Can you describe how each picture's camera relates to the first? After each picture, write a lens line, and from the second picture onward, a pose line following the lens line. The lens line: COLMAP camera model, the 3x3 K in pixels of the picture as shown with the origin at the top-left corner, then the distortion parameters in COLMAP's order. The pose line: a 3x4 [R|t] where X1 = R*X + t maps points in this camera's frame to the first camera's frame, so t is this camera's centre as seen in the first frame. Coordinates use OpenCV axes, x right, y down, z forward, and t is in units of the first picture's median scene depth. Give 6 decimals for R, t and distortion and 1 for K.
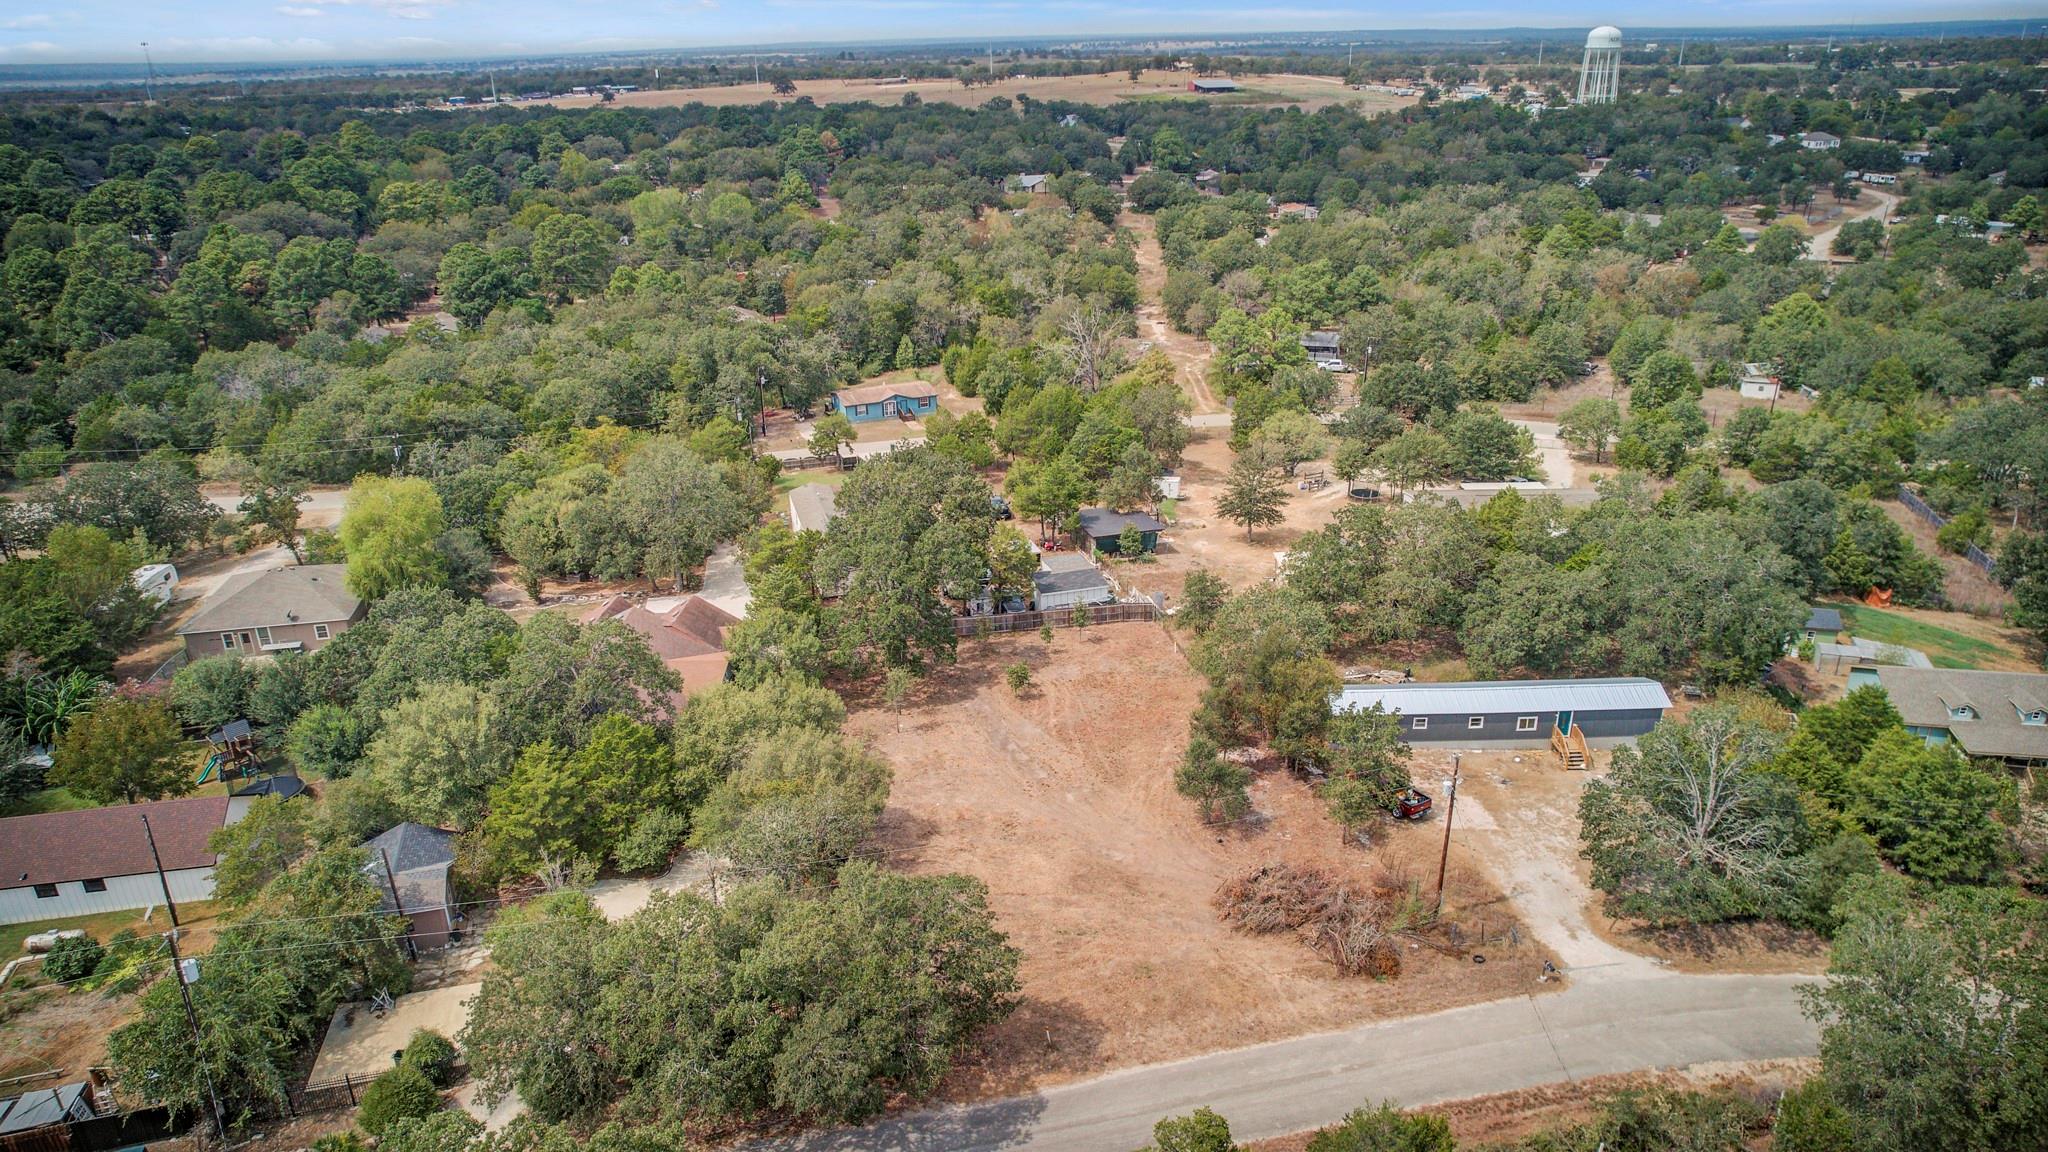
lens RADIAL K [[1341.7, 0, 1024.0], [0, 1341.7, 576.0], [0, 0, 1]] dist [-0.050788, -0.001922]
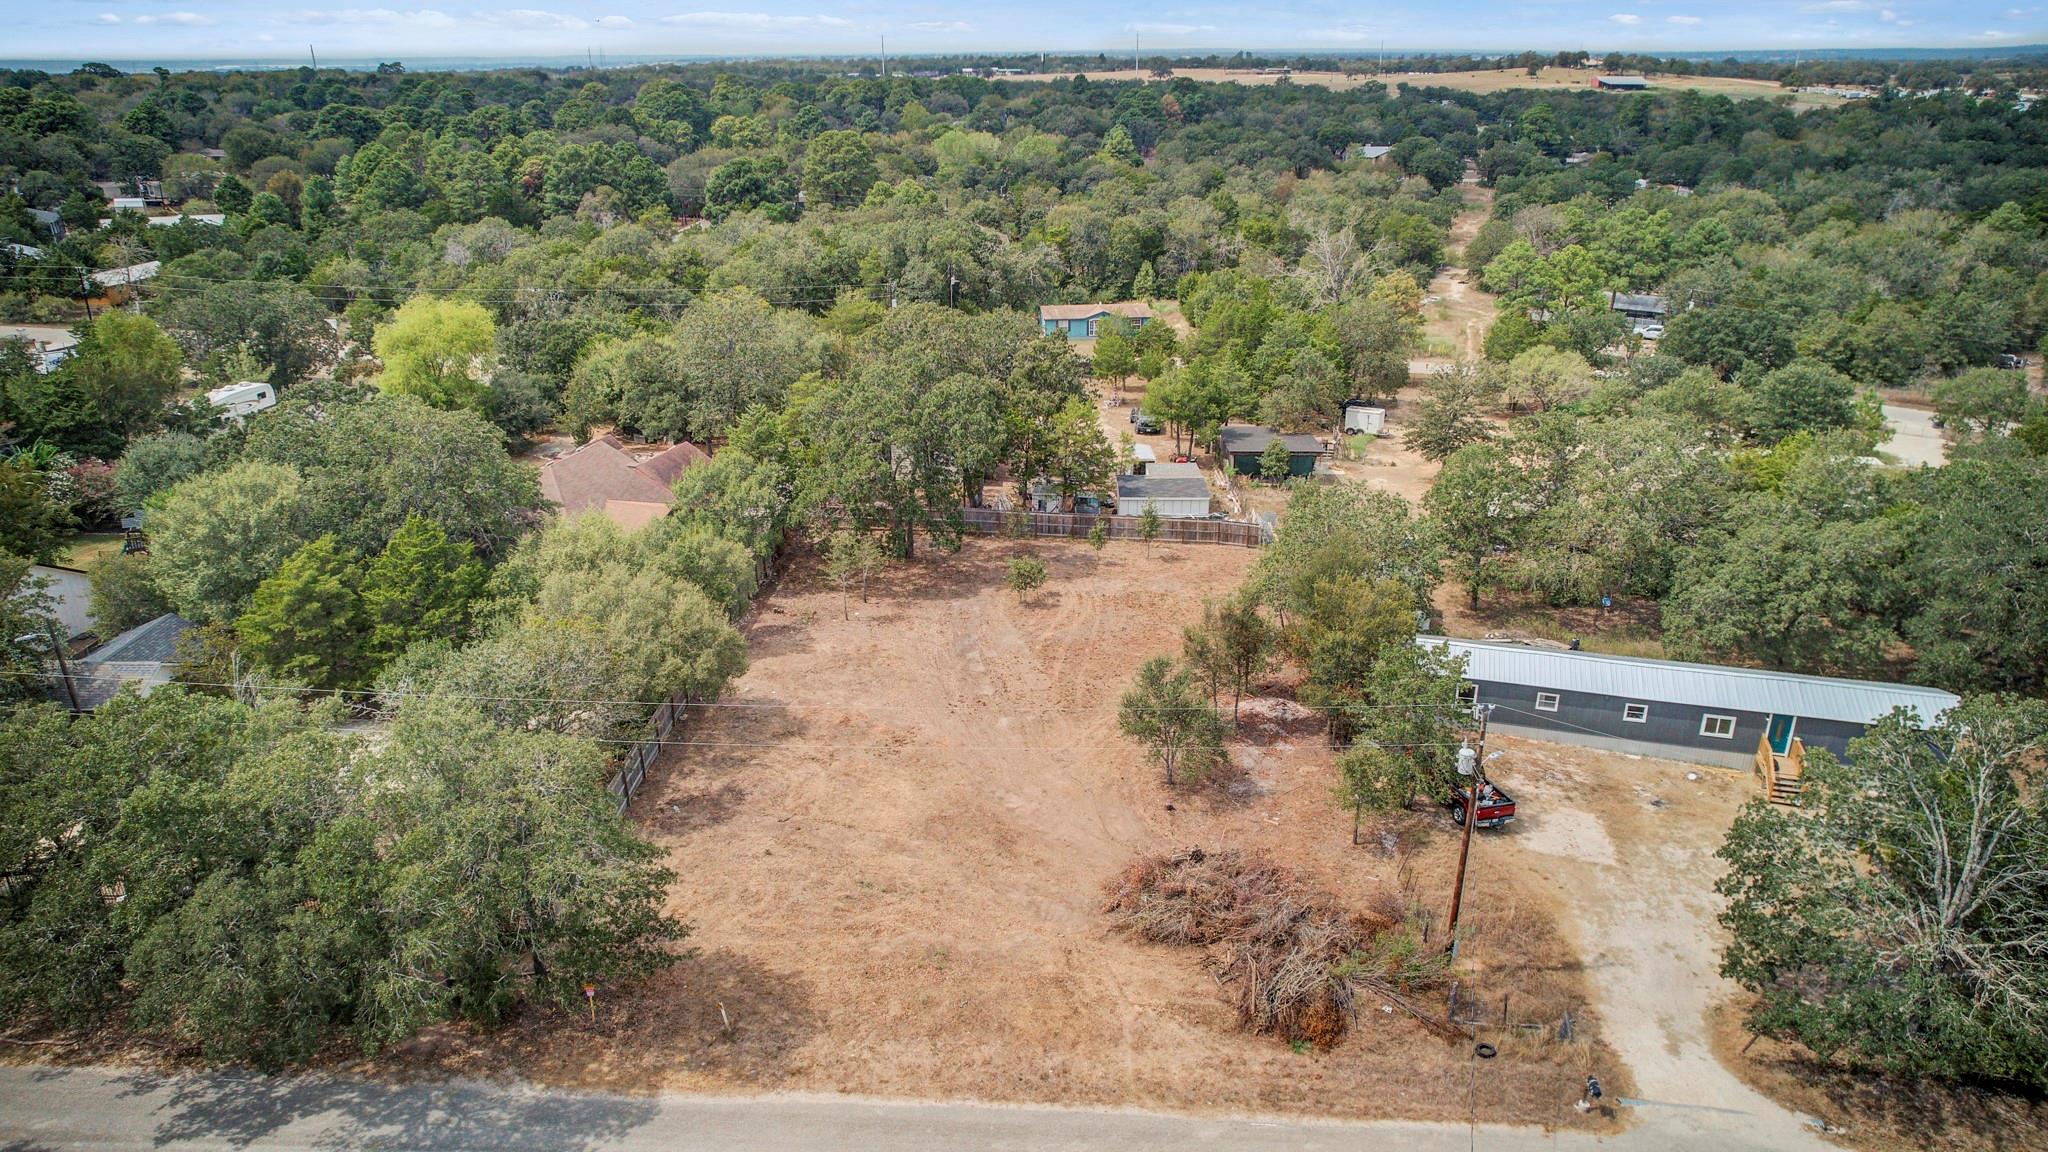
lens RADIAL K [[1336.5, 0, 1024.0], [0, 1336.5, 576.0], [0, 0, 1]] dist [-0.072929, 0.060683]
pose [[0.957941, 0.120507, -0.260437, 0.249618], [-0.122387, 0.992441, 0.009049, 0.087415], [0.259559, 0.023206, 0.965448, 0.335261]]
